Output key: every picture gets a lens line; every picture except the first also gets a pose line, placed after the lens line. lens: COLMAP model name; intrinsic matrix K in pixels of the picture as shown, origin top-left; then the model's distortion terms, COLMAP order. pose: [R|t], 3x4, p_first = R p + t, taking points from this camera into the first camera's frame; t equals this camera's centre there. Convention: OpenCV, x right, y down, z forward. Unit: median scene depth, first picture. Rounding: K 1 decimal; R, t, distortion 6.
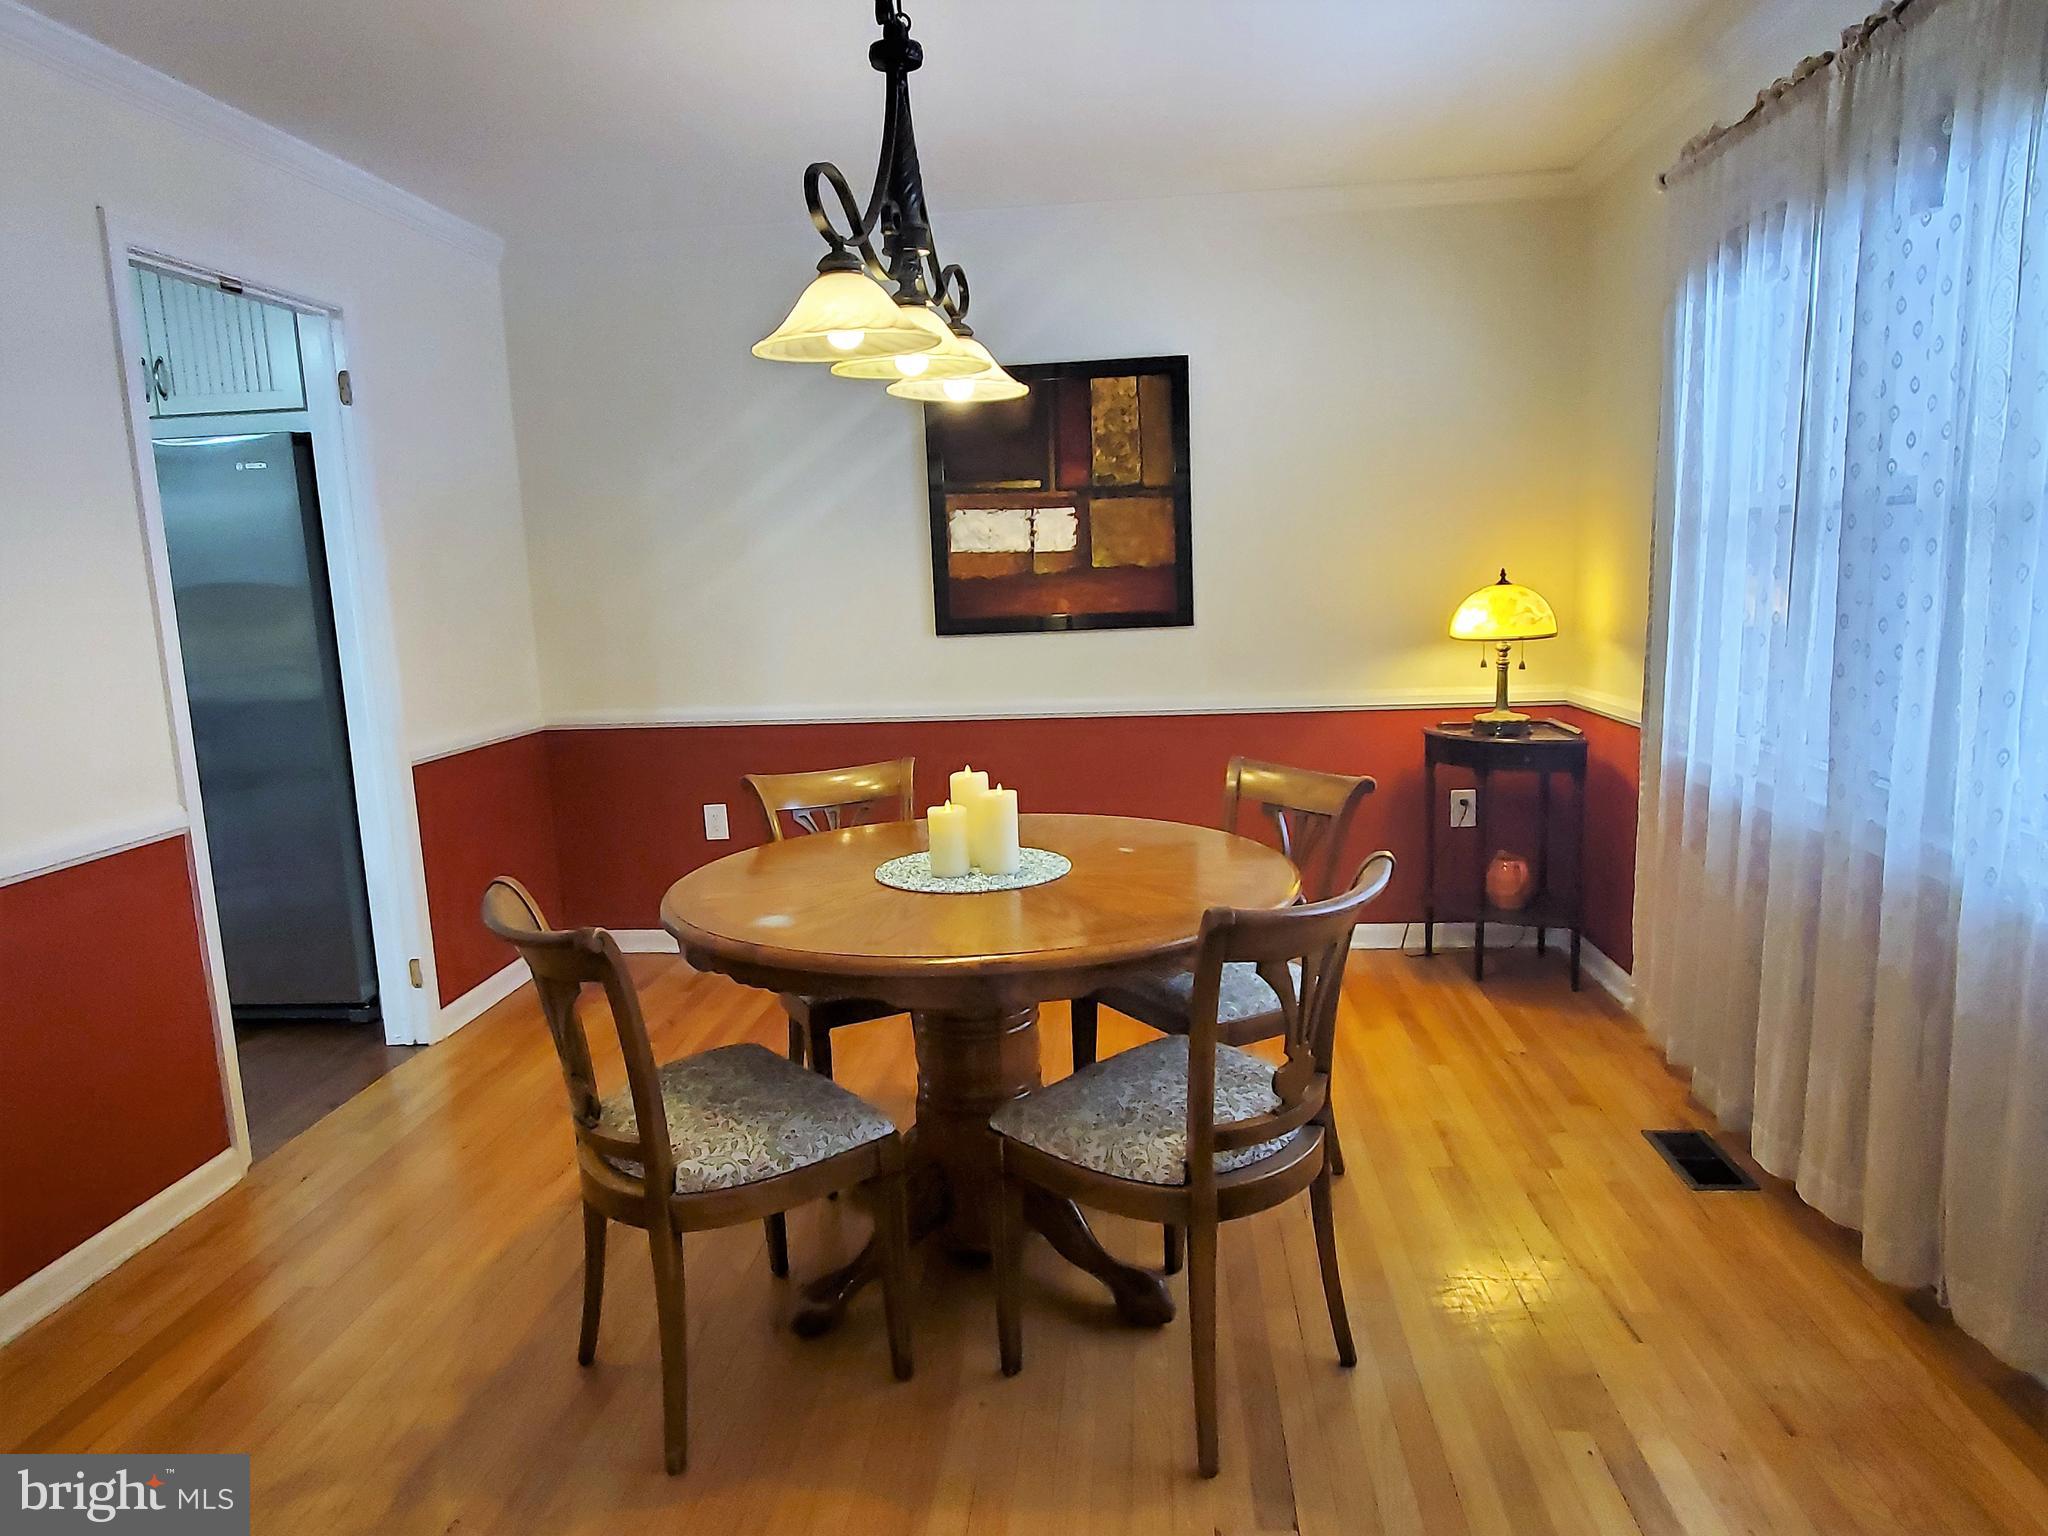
lens RADIAL K [[1172.3, 0, 1025.3], [0, 1172.3, 757.4], [0, 0, 1]] dist [-0.000659, -0.000010]
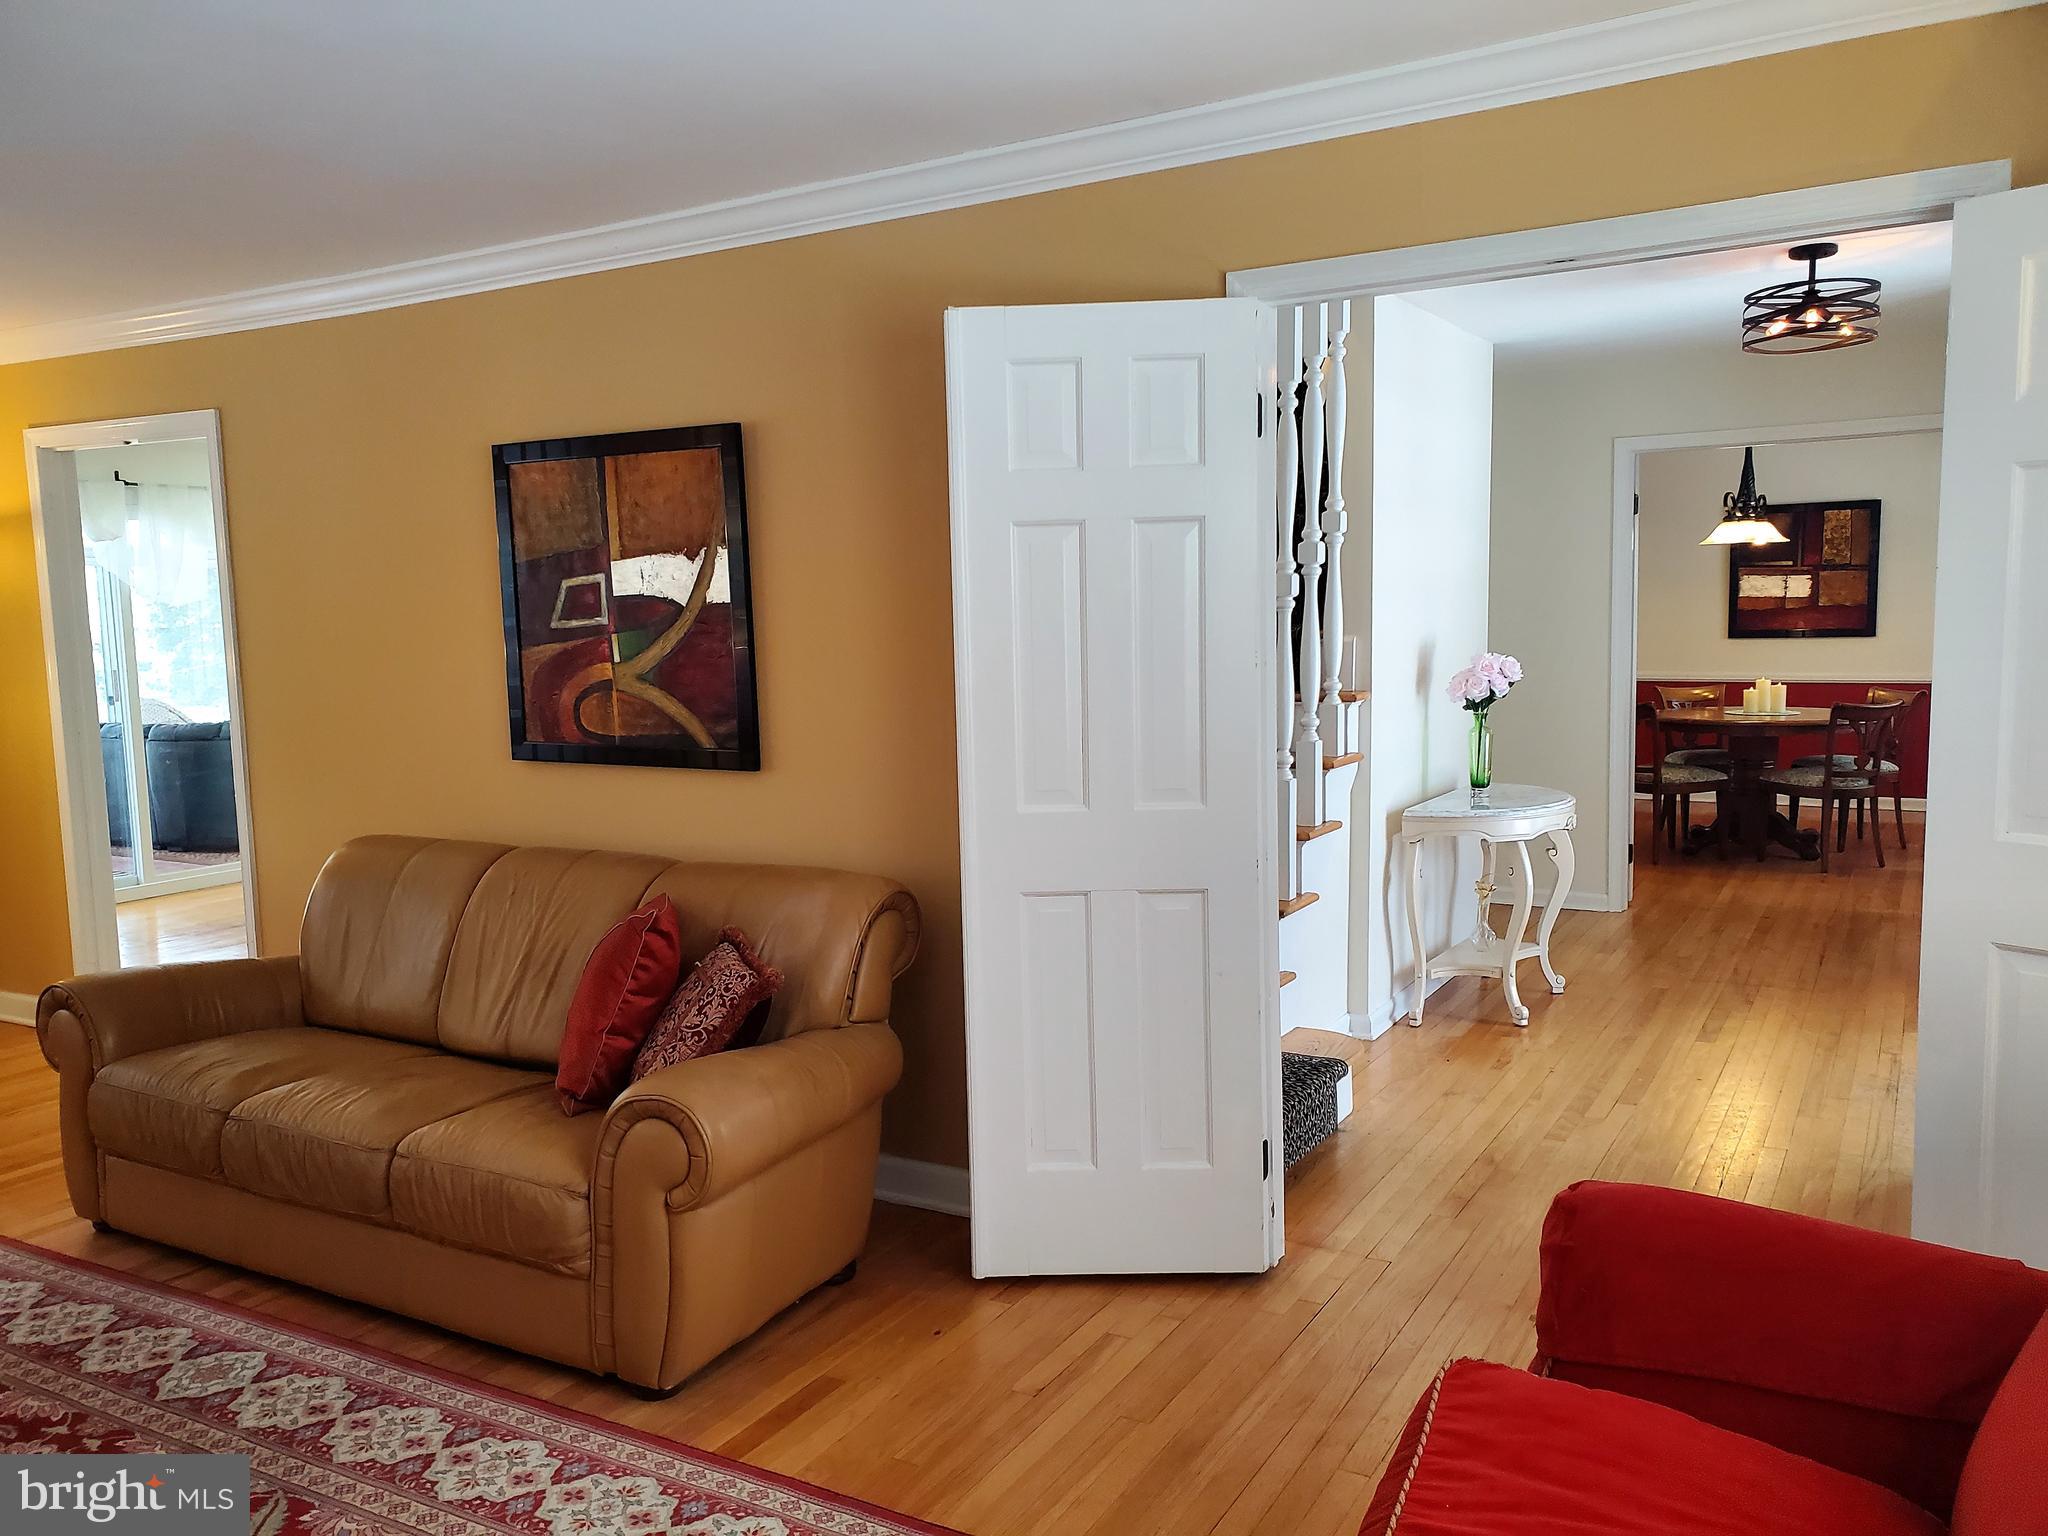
lens RADIAL K [[1619.3, 0, 1027.0], [0, 1619.3, 778.9], [0, 0, 1]] dist [-0.000432, 0.041903]
pose [[0.911359, 0.065719, -0.406332, -0.027262], [-0.080663, 0.996546, -0.019738, 0.287498], [0.403631, 0.050764, 0.913512, -2.000169]]
